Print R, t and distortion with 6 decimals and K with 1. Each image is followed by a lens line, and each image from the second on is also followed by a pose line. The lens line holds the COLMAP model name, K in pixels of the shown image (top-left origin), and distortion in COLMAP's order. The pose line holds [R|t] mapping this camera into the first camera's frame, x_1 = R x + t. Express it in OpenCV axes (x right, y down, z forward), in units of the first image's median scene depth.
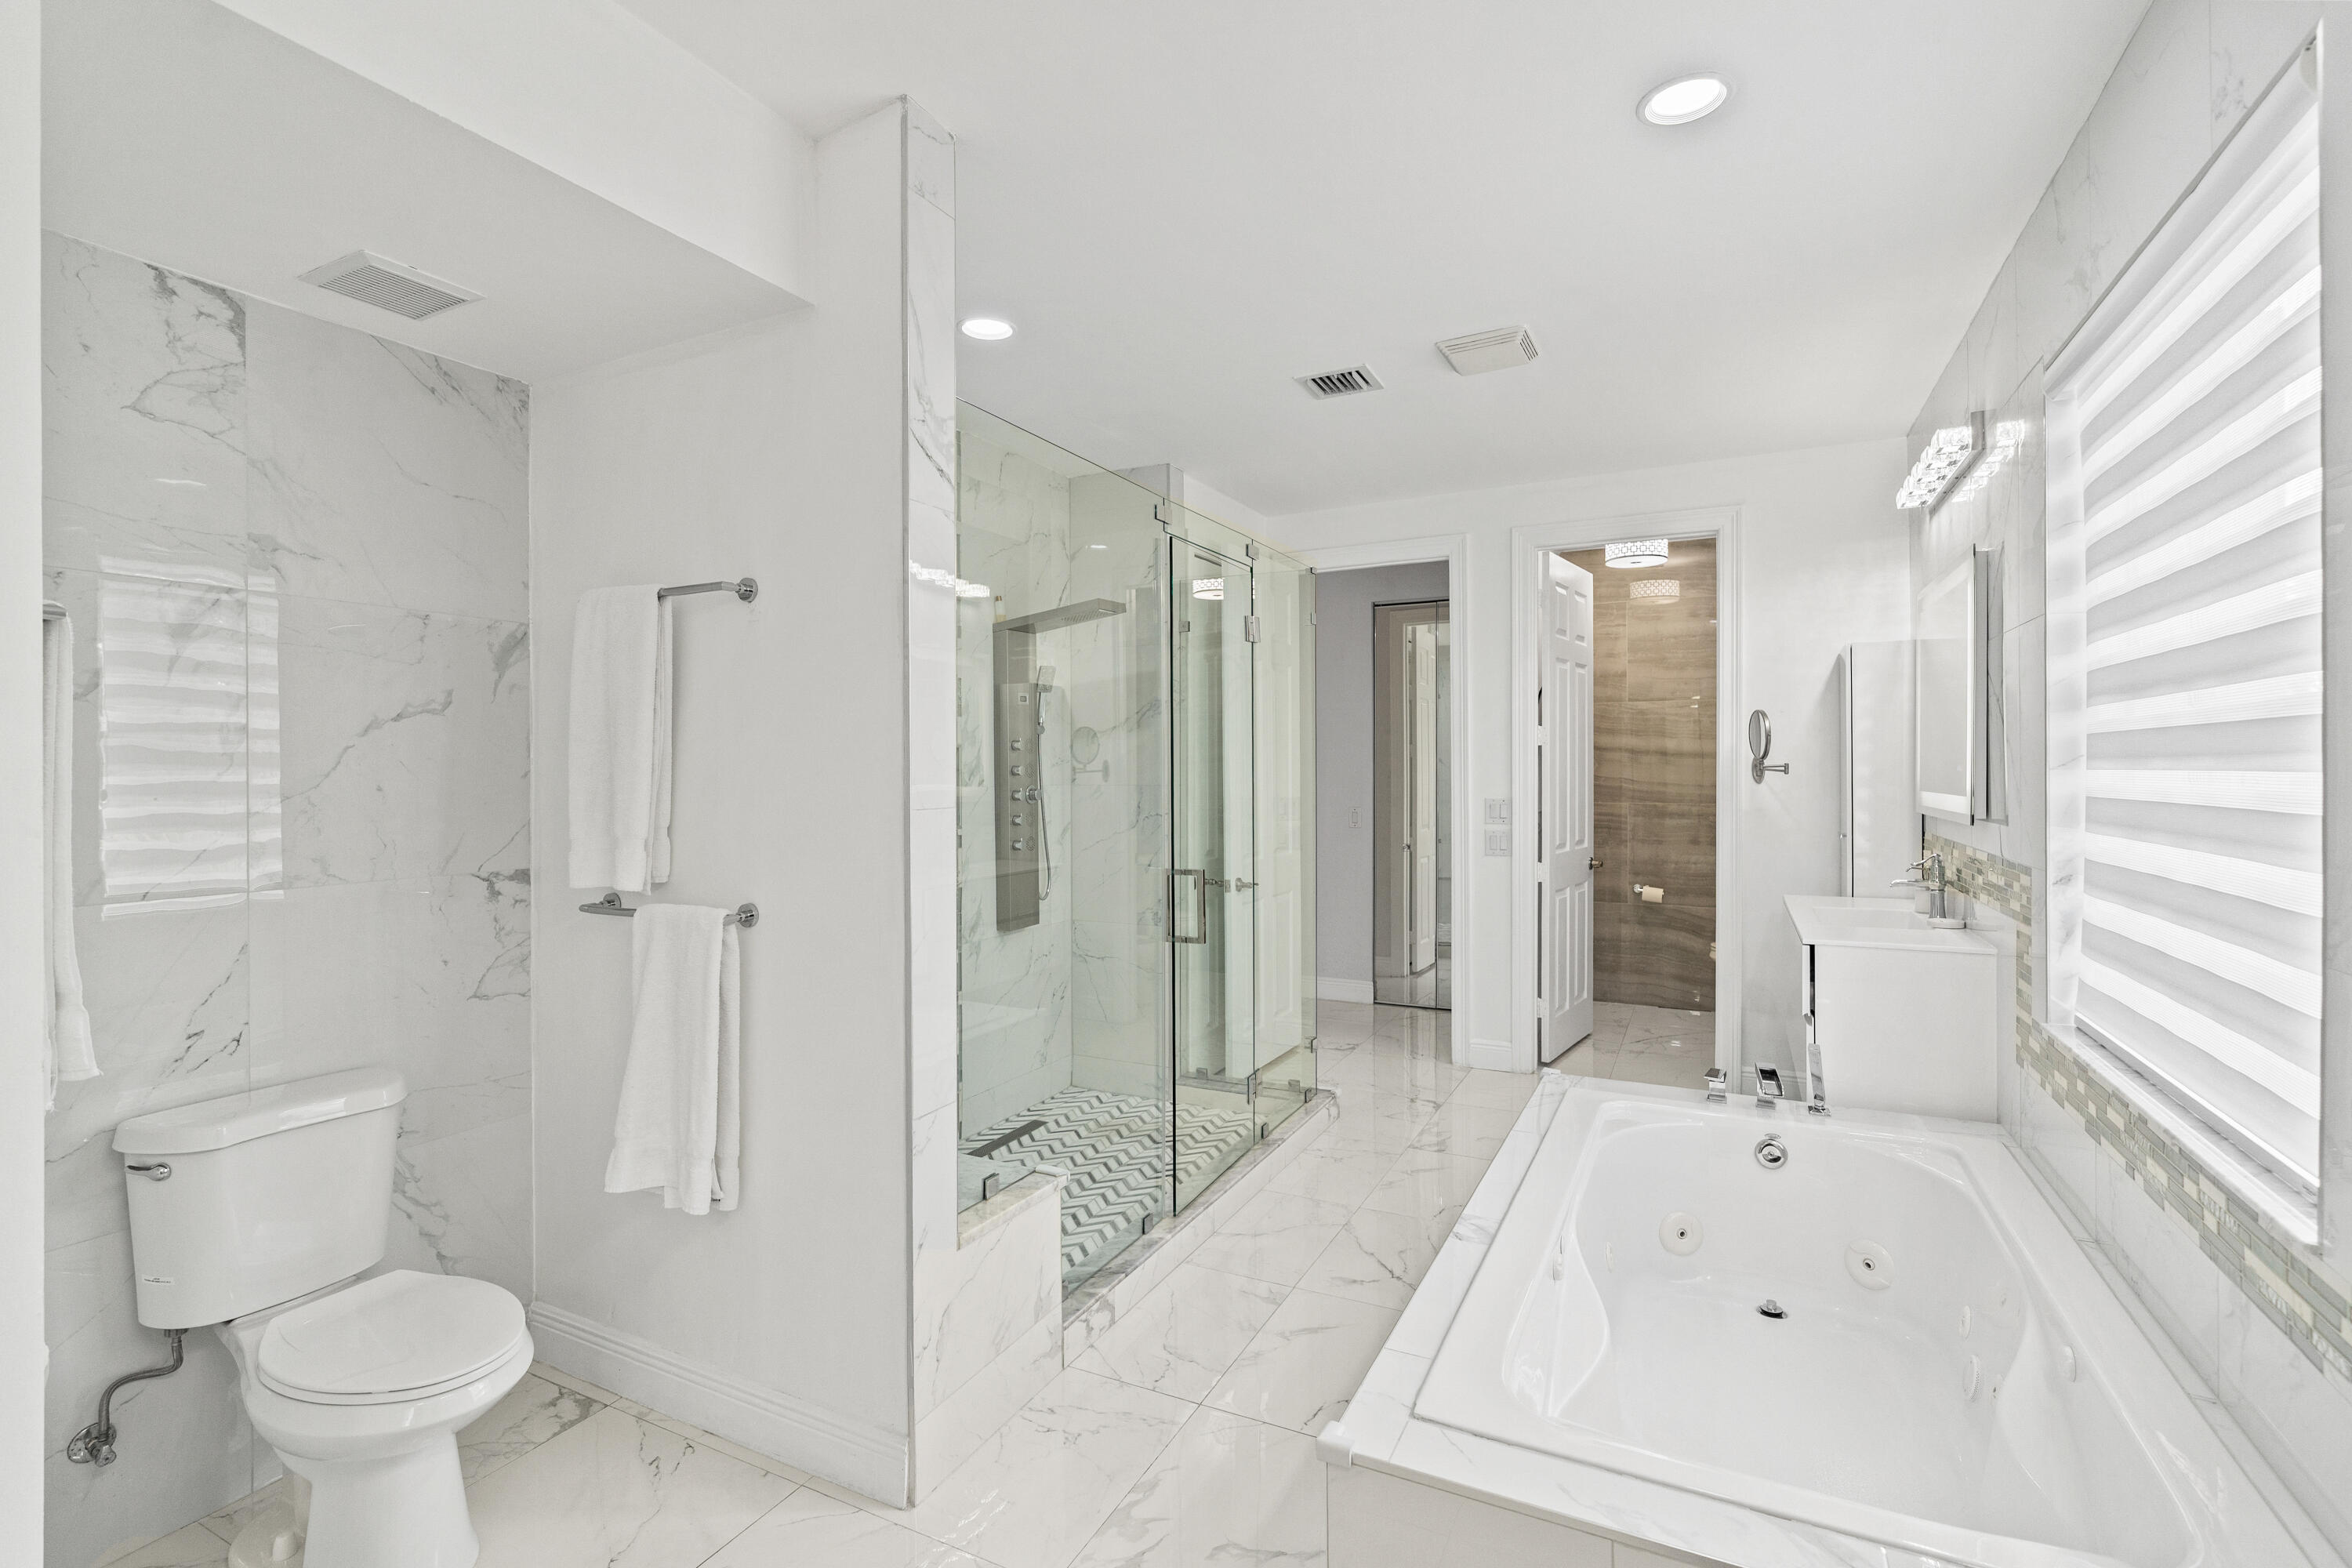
lens RADIAL K [[1073.9, 0, 1170.4], [0, 1073.9, 772.5], [0, 0, 1]] dist [-0.007703, 0.002764]
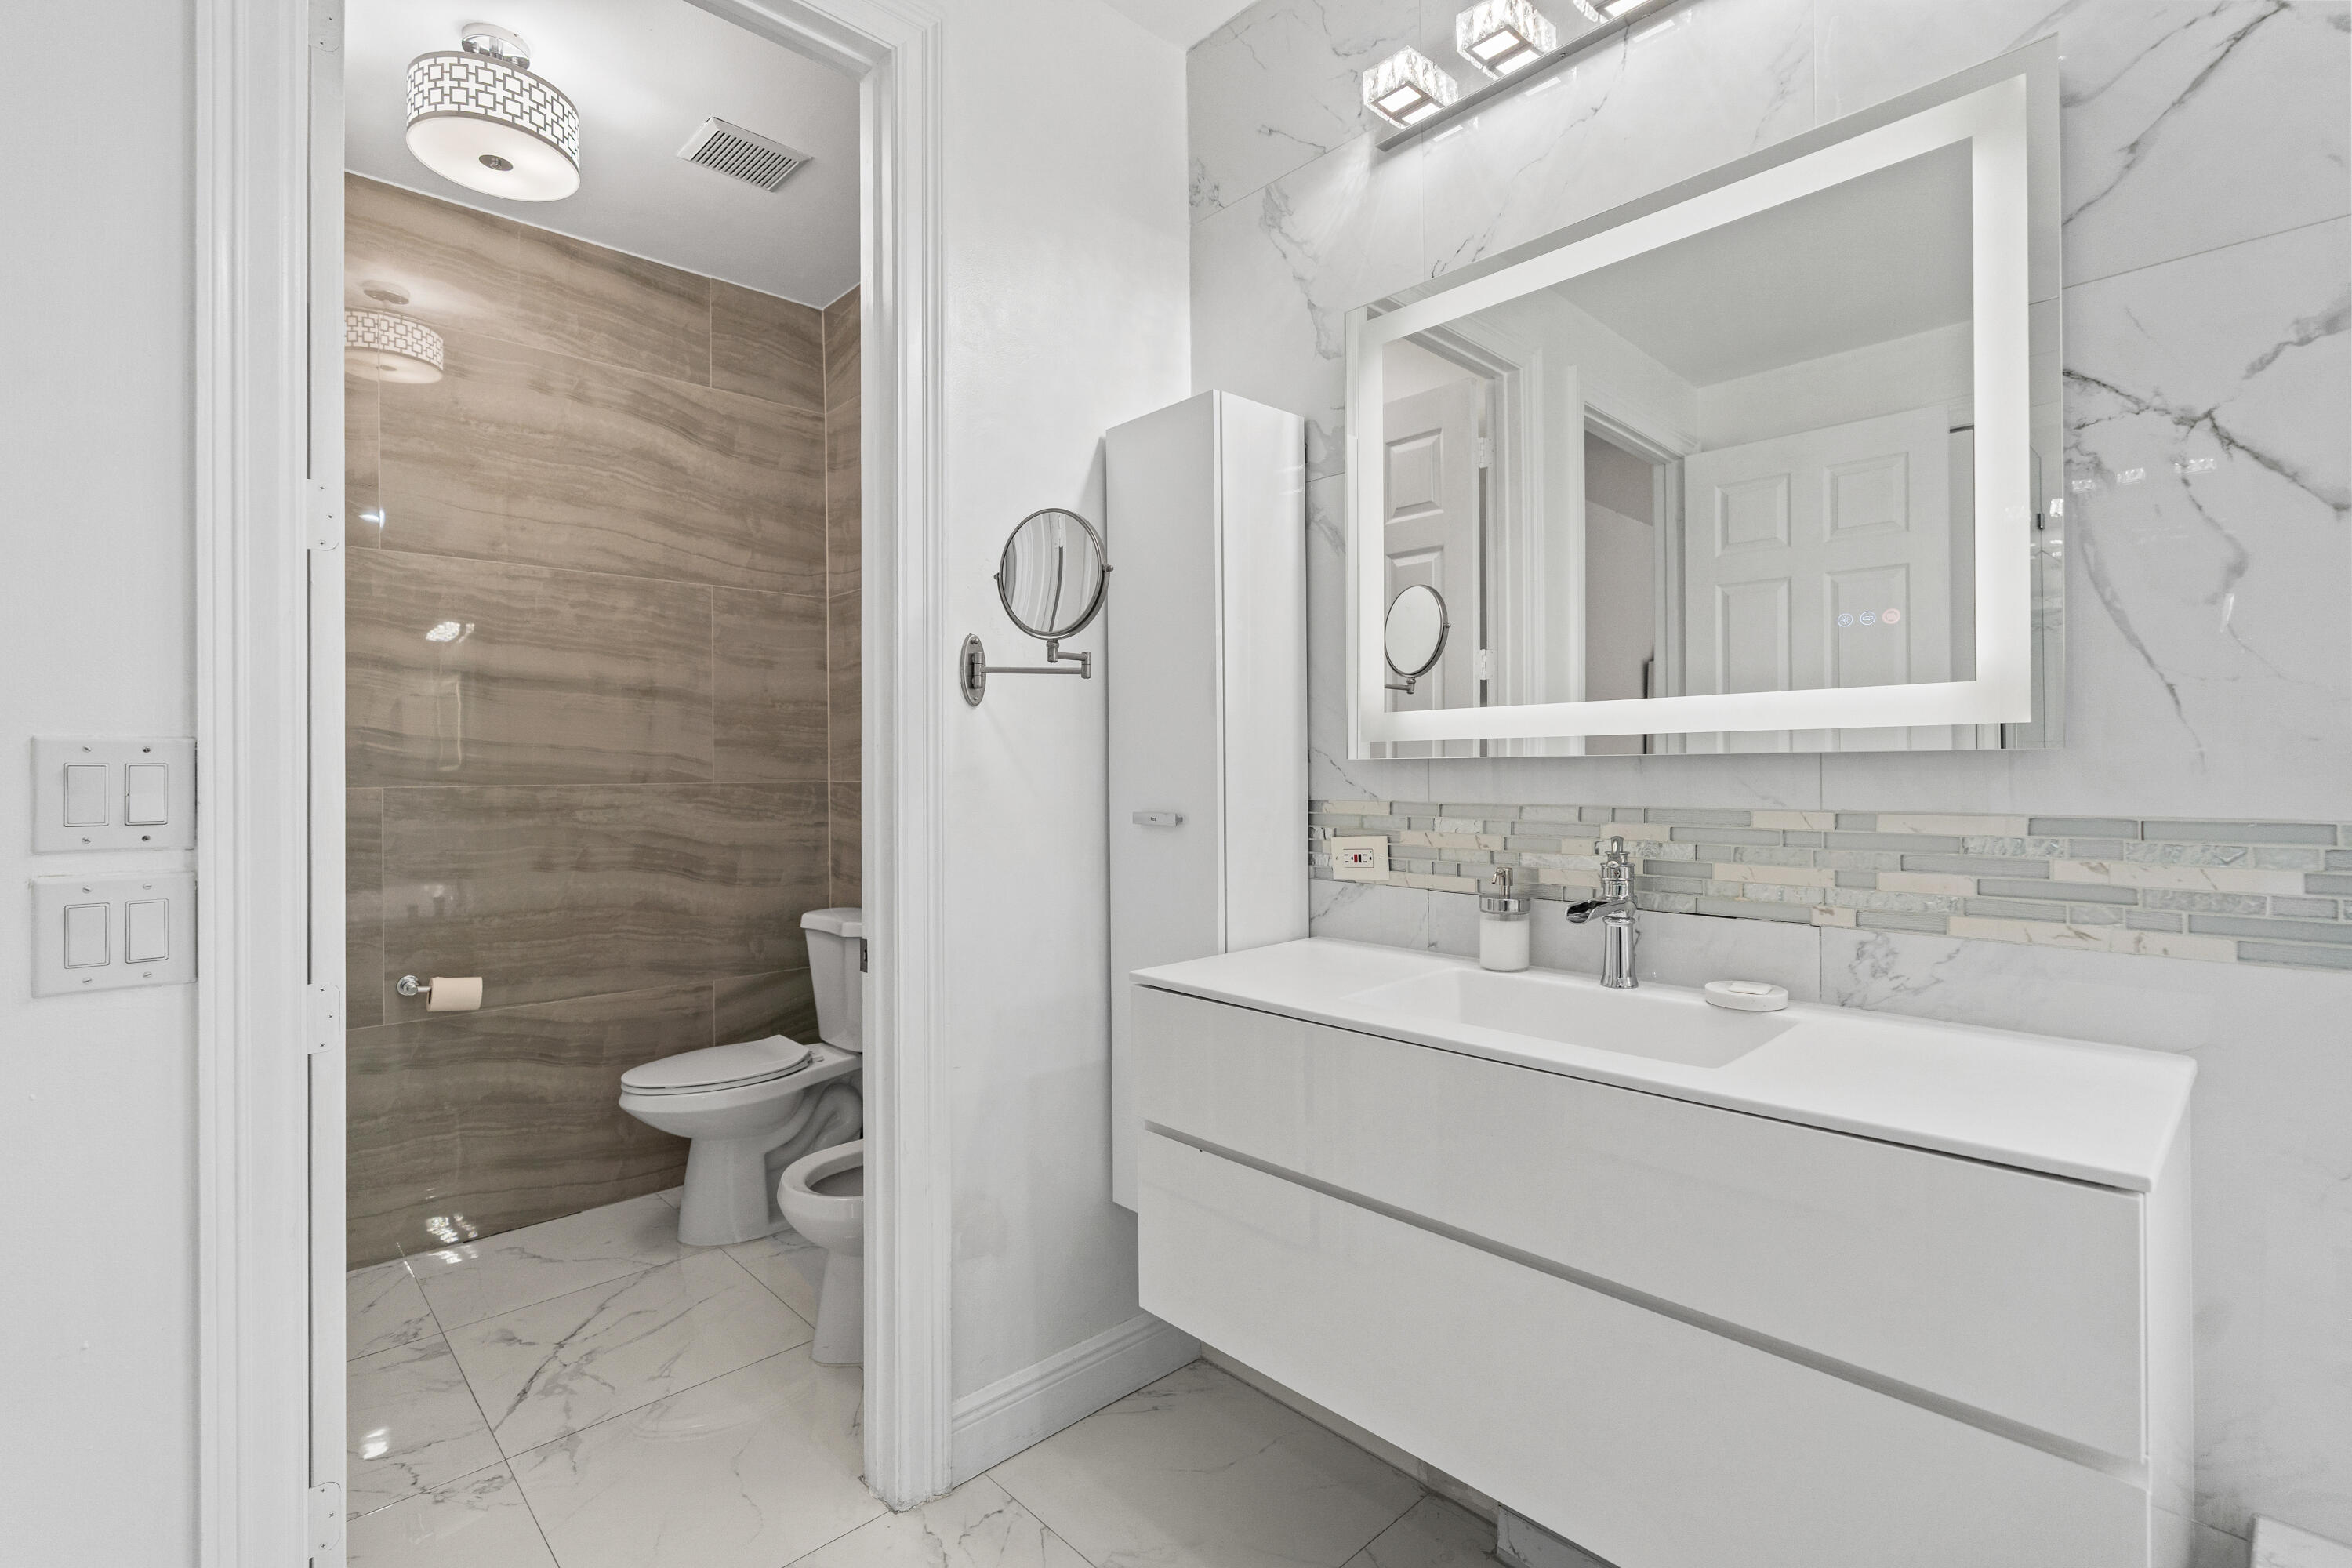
lens RADIAL K [[1073.9, 0, 1184.6], [0, 1073.9, 769.6], [0, 0, 1]] dist [-0.007703, 0.002764]
pose [[0.326399, 0.001158, 0.945231, 0.187464], [0.010023, 0.999939, -0.004686, 0.038383], [-0.945179, 0.011003, 0.326367, 0.810800]]
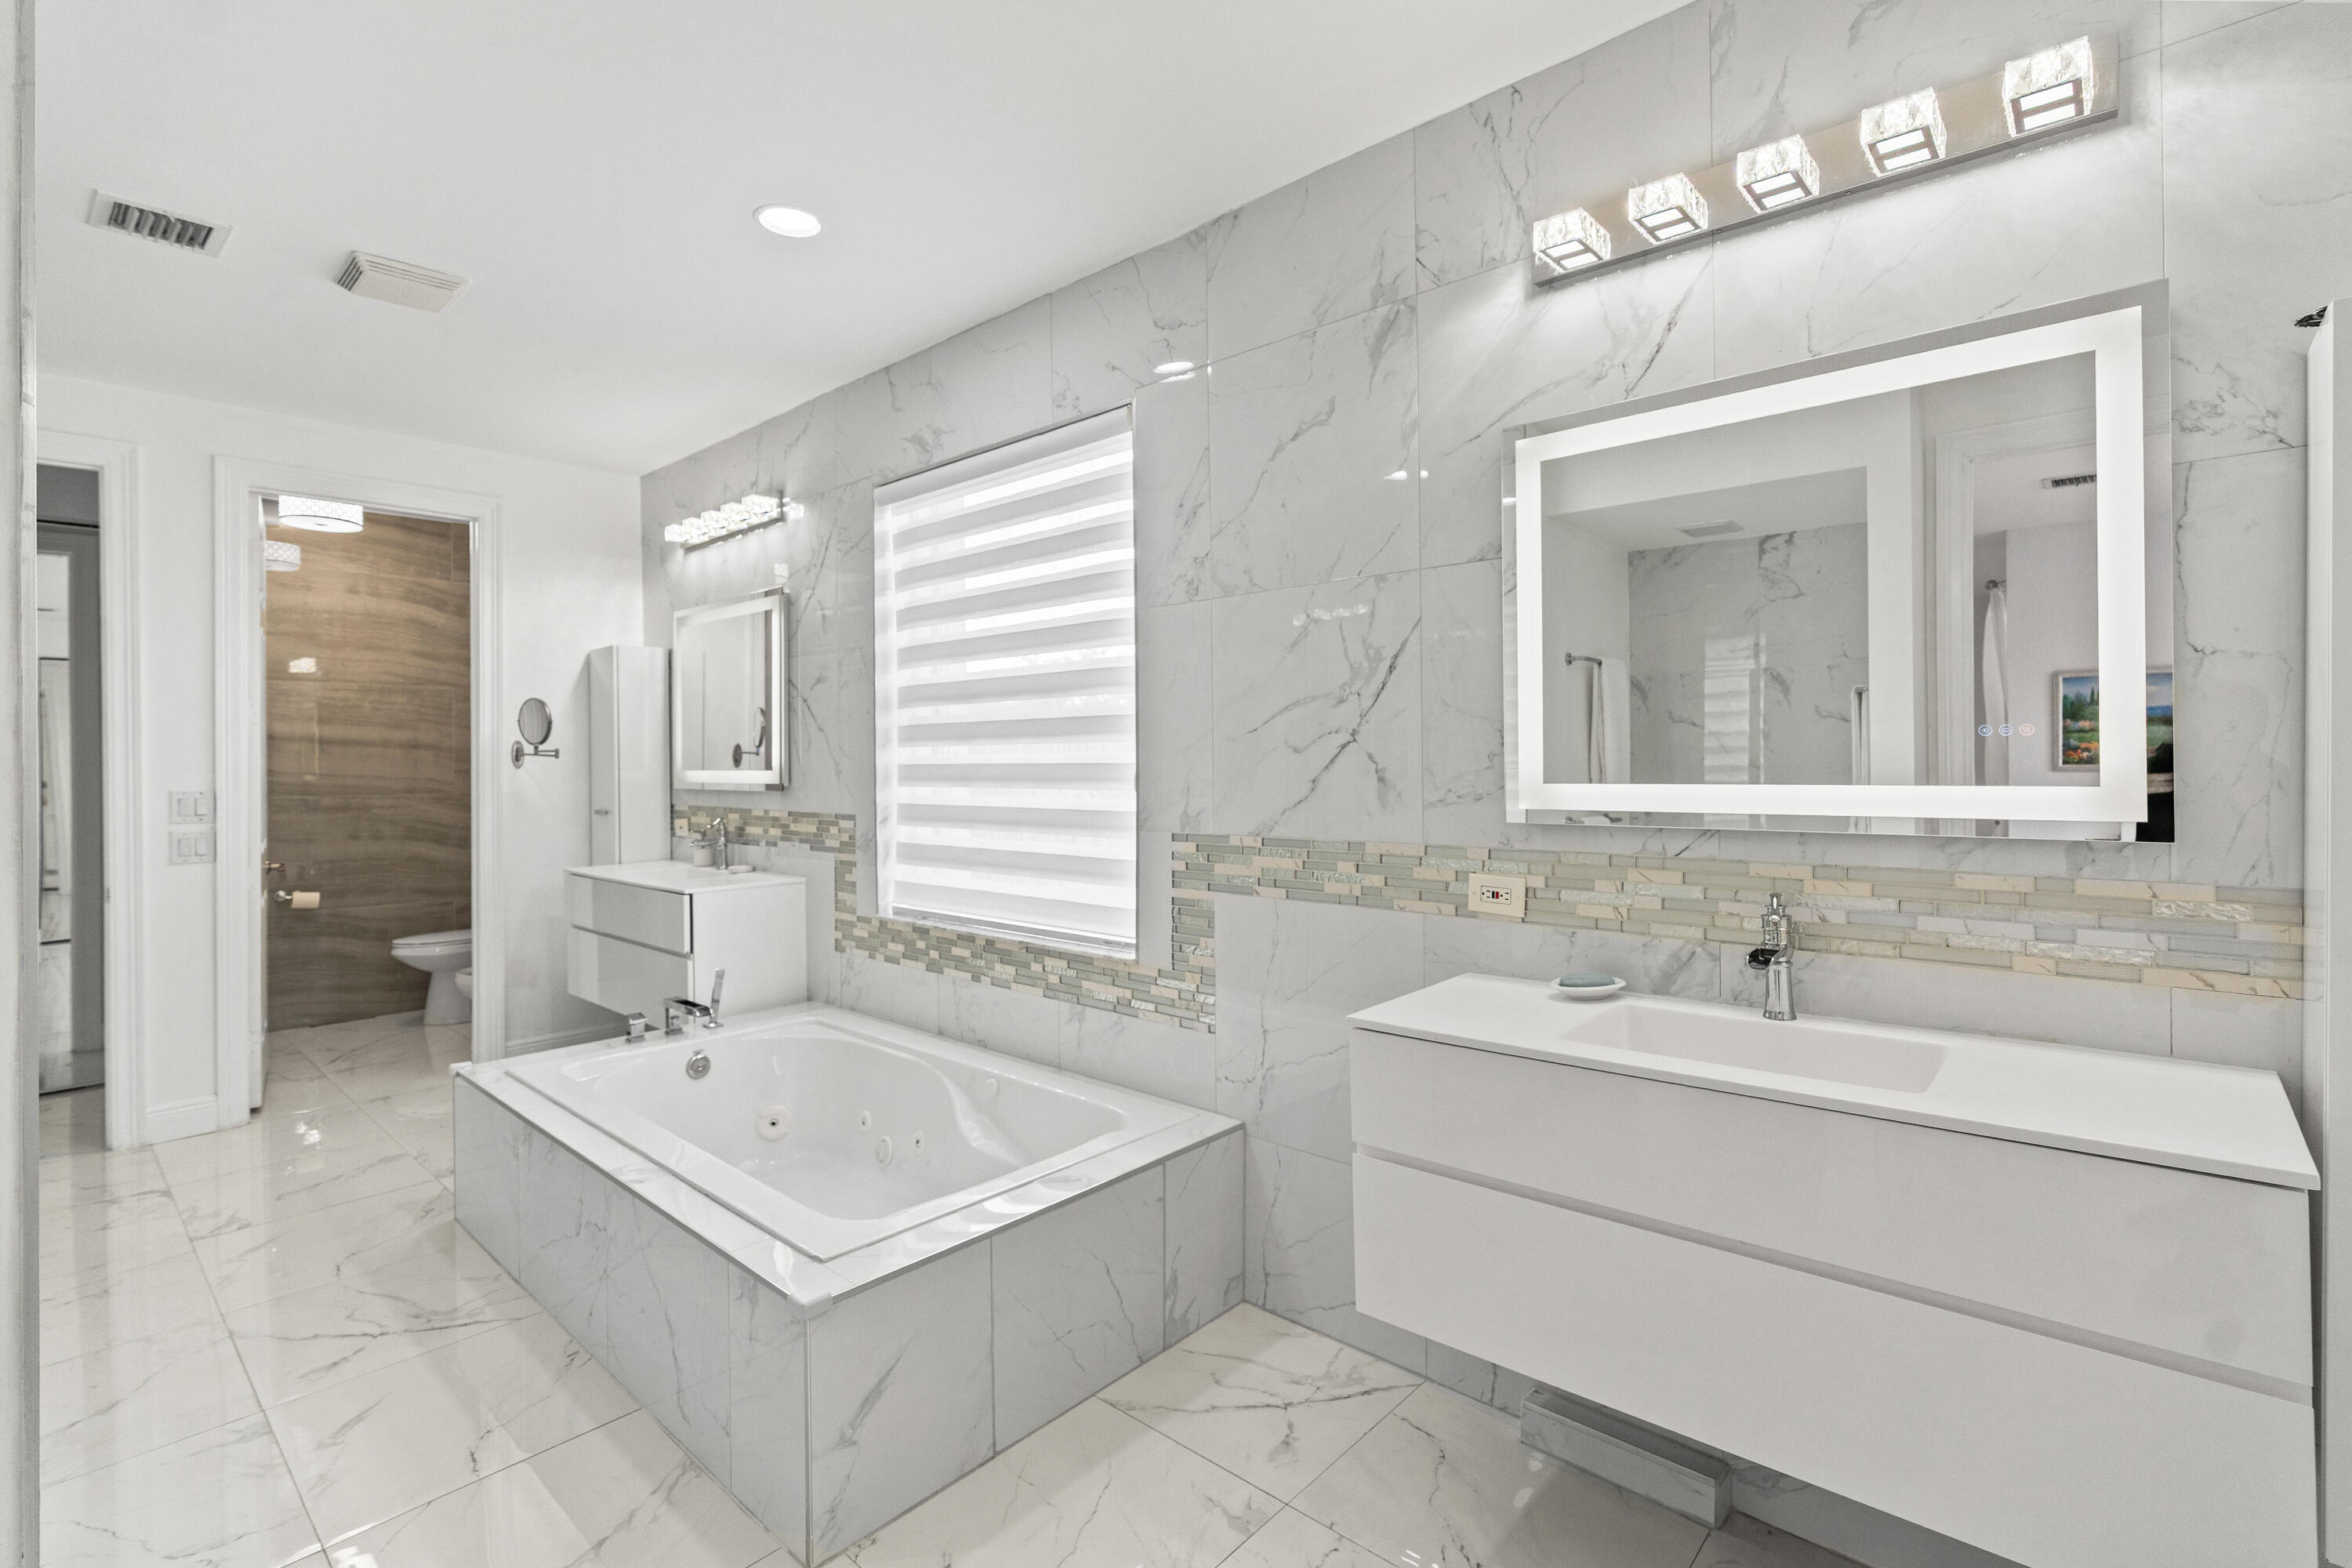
lens RADIAL K [[1073.9, 0, 1181.4], [0, 1073.9, 760.0], [0, 0, 1]] dist [-0.007703, 0.002764]
pose [[0.255098, 0.002099, 0.966913, -0.309479], [0.011124, 0.999925, -0.005106, 0.015374], [-0.966851, 0.012058, 0.255056, 0.107007]]
